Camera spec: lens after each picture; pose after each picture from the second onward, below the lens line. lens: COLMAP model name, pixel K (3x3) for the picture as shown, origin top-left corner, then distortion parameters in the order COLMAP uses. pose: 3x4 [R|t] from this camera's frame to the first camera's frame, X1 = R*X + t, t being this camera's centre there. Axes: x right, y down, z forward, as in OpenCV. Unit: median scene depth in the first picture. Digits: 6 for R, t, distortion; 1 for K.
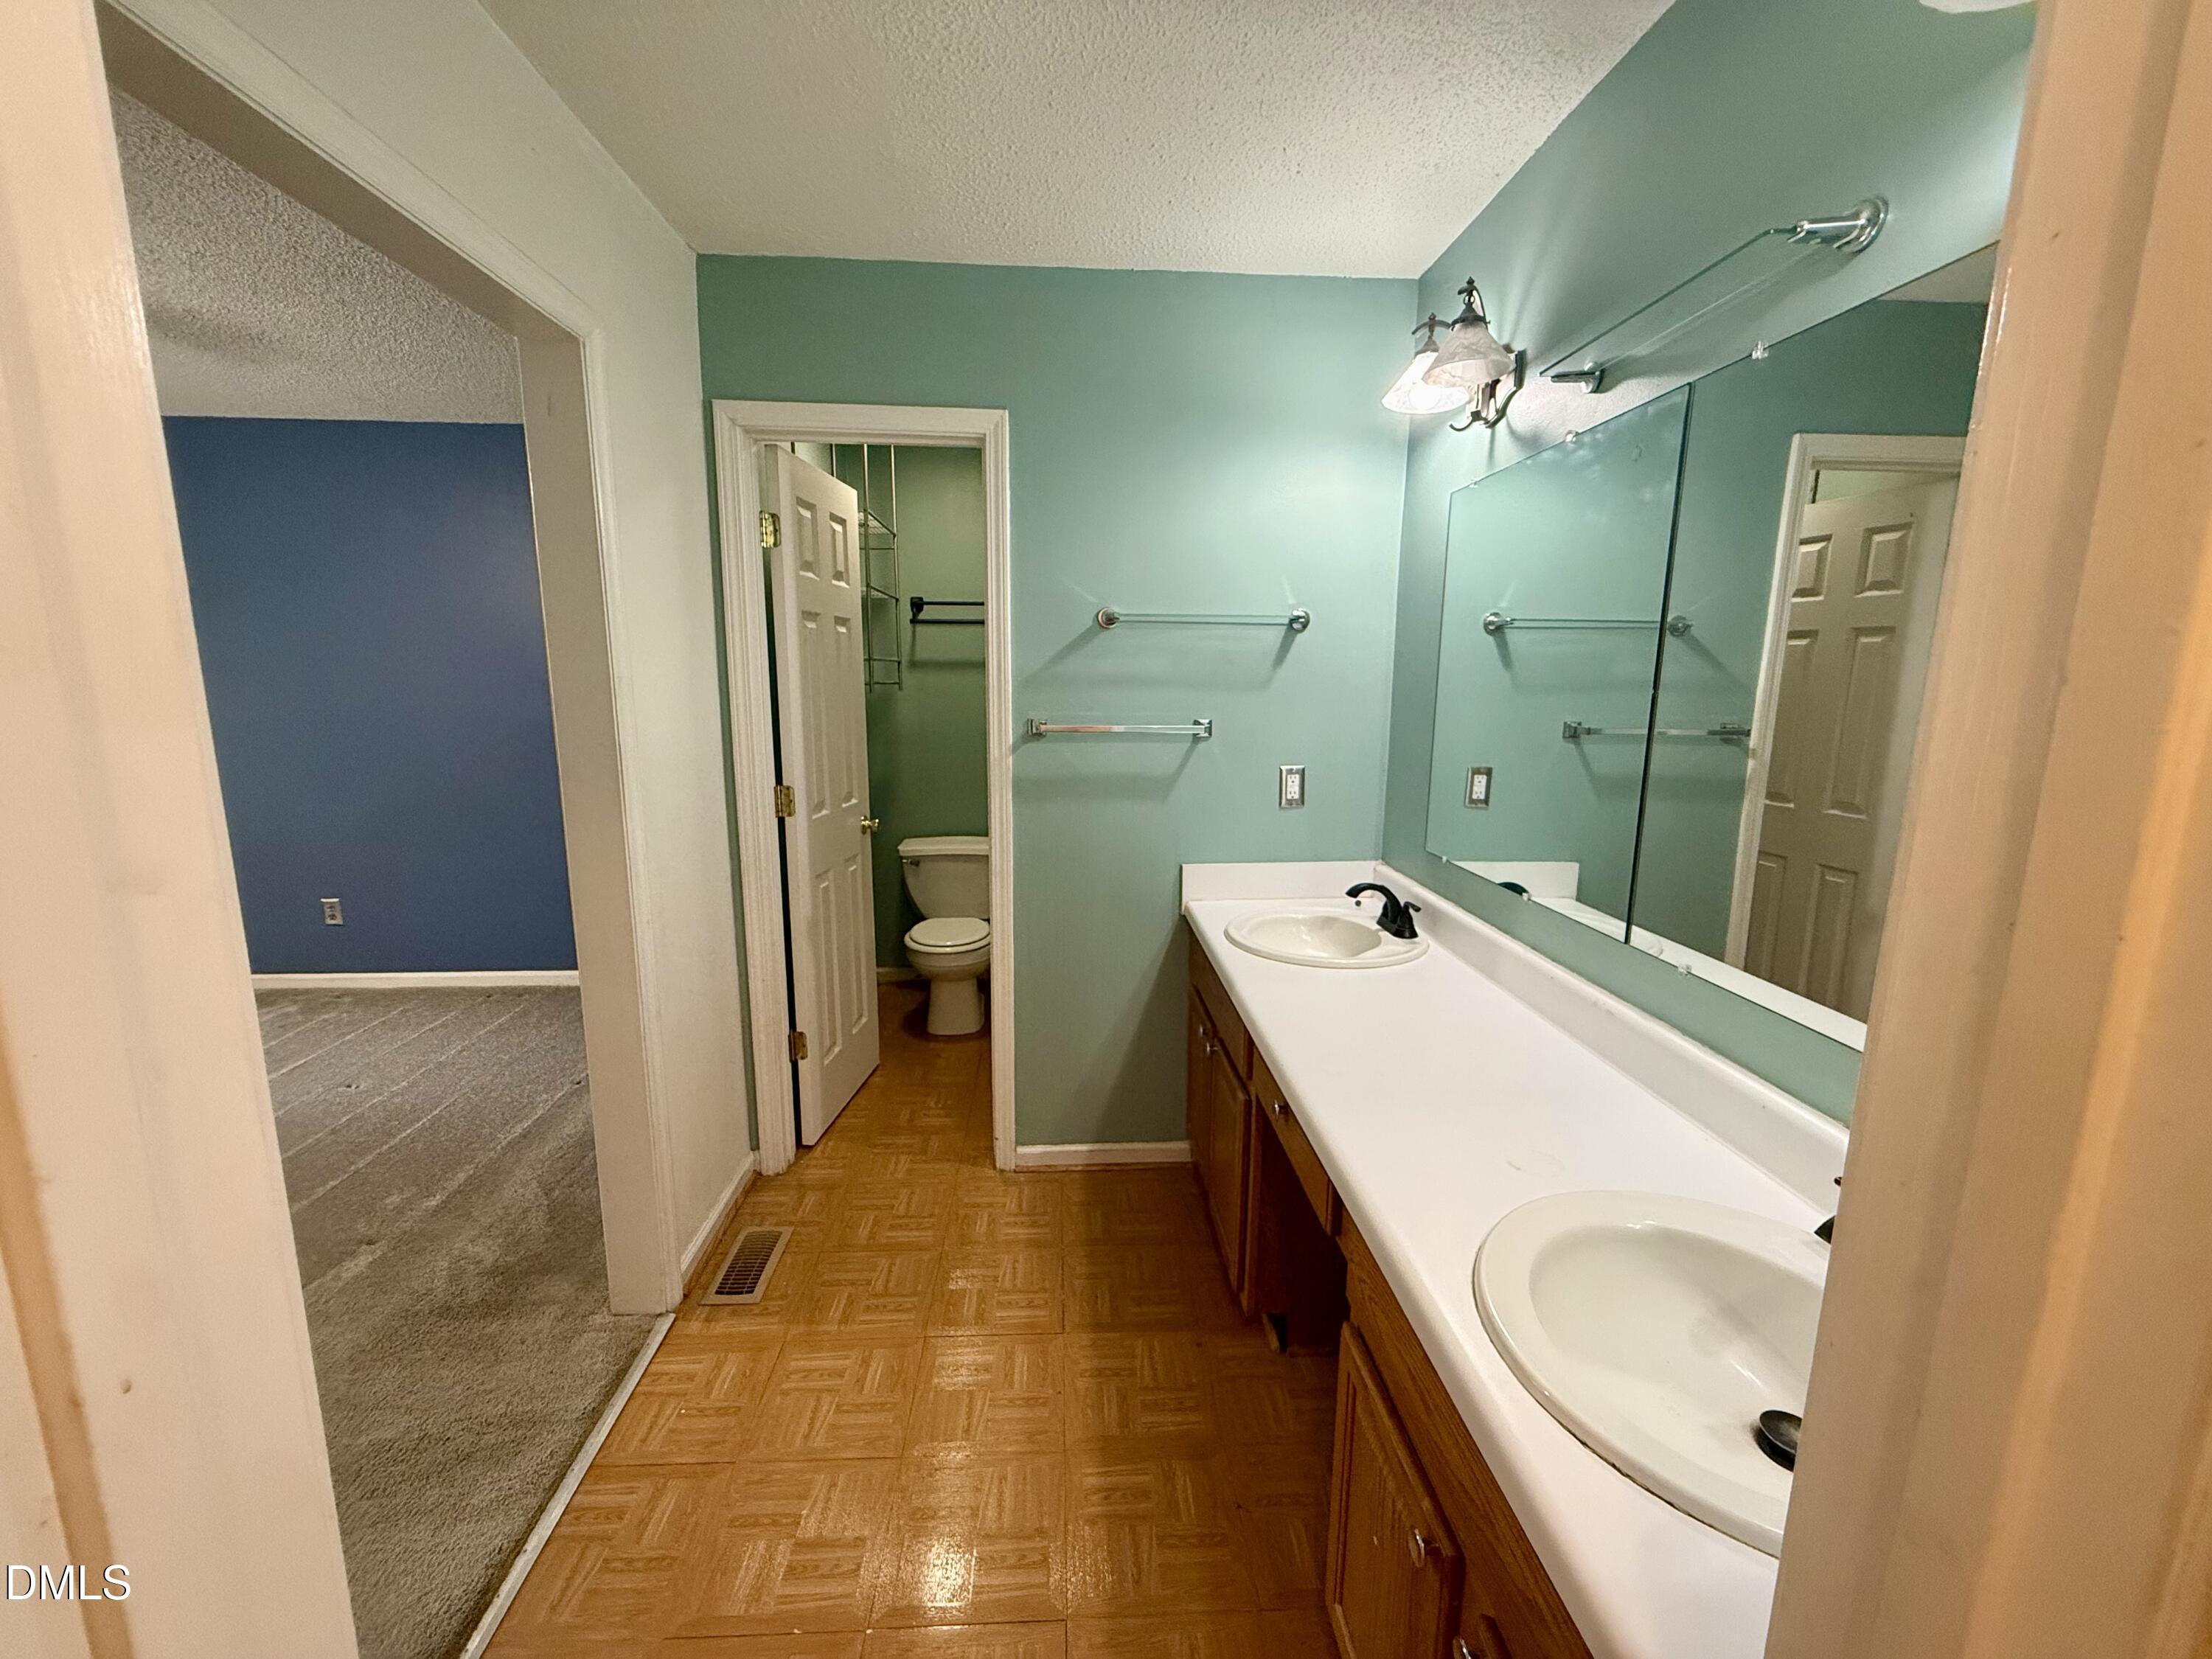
lens RADIAL K [[888.8, 0, 1108.6], [0, 888.8, 827.4], [0, 0, 1]] dist [0.002515, -0.000044]
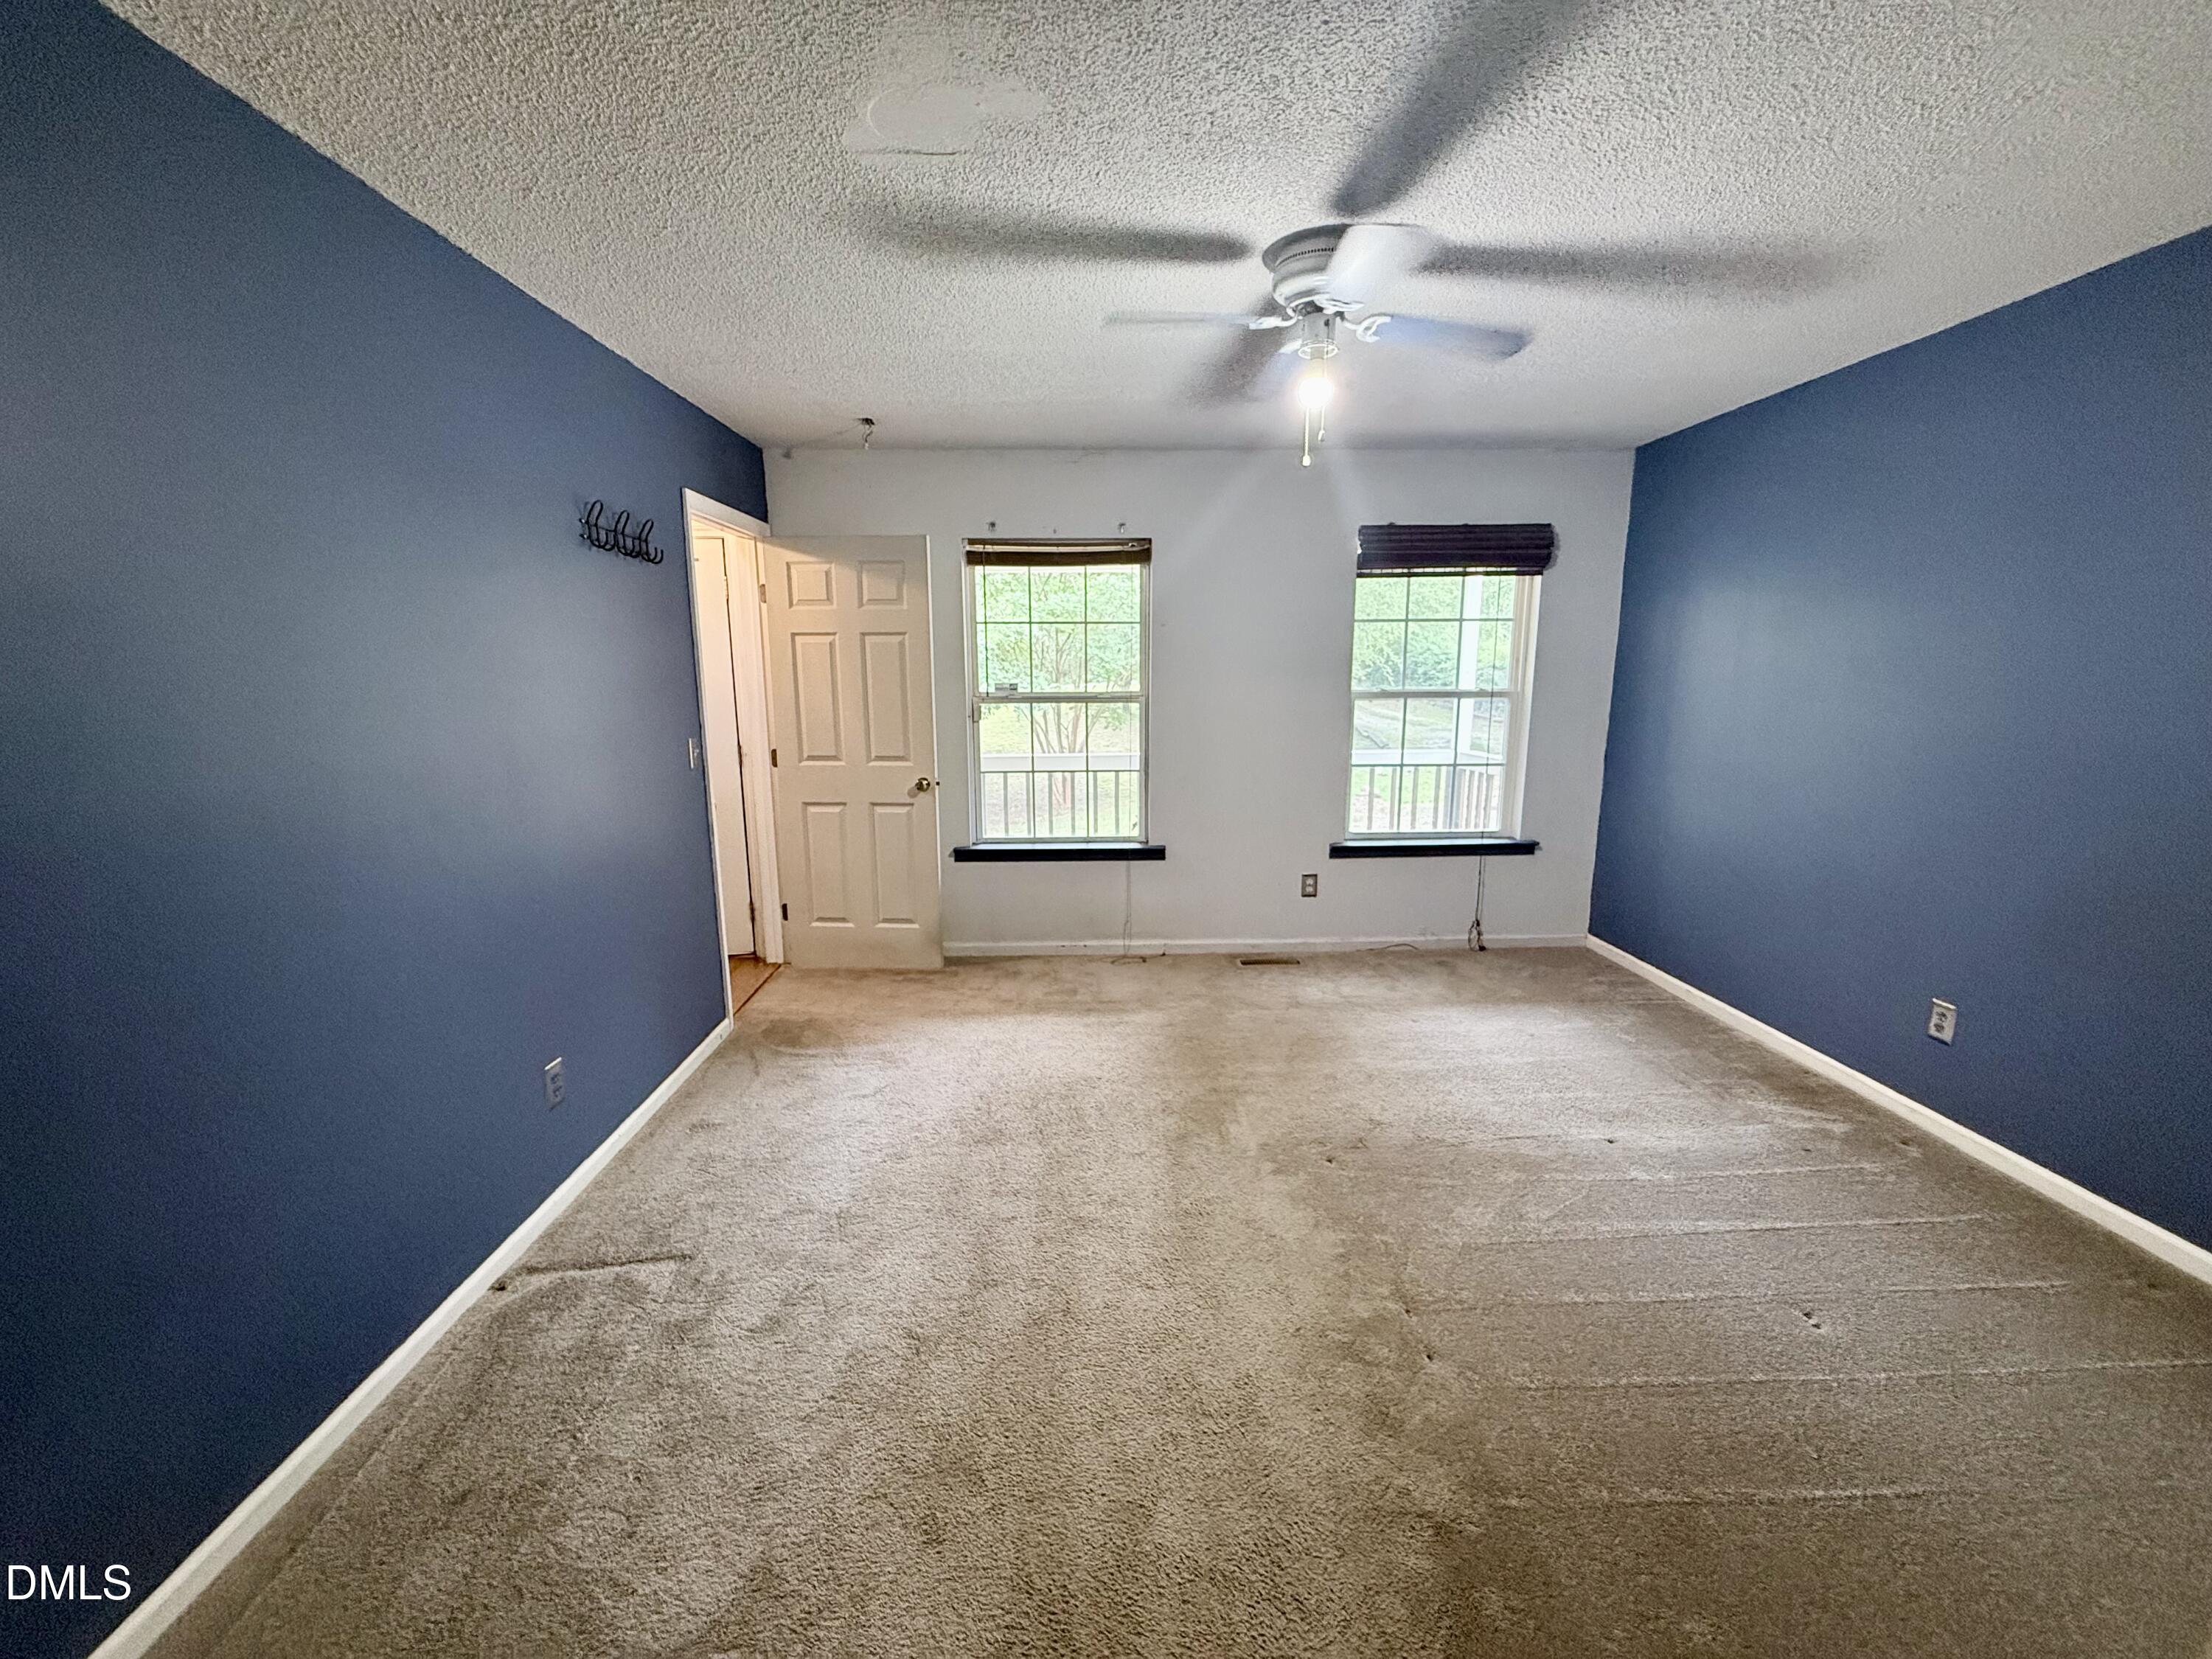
lens RADIAL K [[888.8, 0, 1105.8], [0, 888.8, 825.9], [0, 0, 1]] dist [0.002515, -0.000044]
pose [[-0.027606, 0.165339, -0.985850, -0.213047], [-0.162694, 0.972333, 0.167628, -0.066850], [0.986290, 0.165020, 0.000057, 0.361026]]
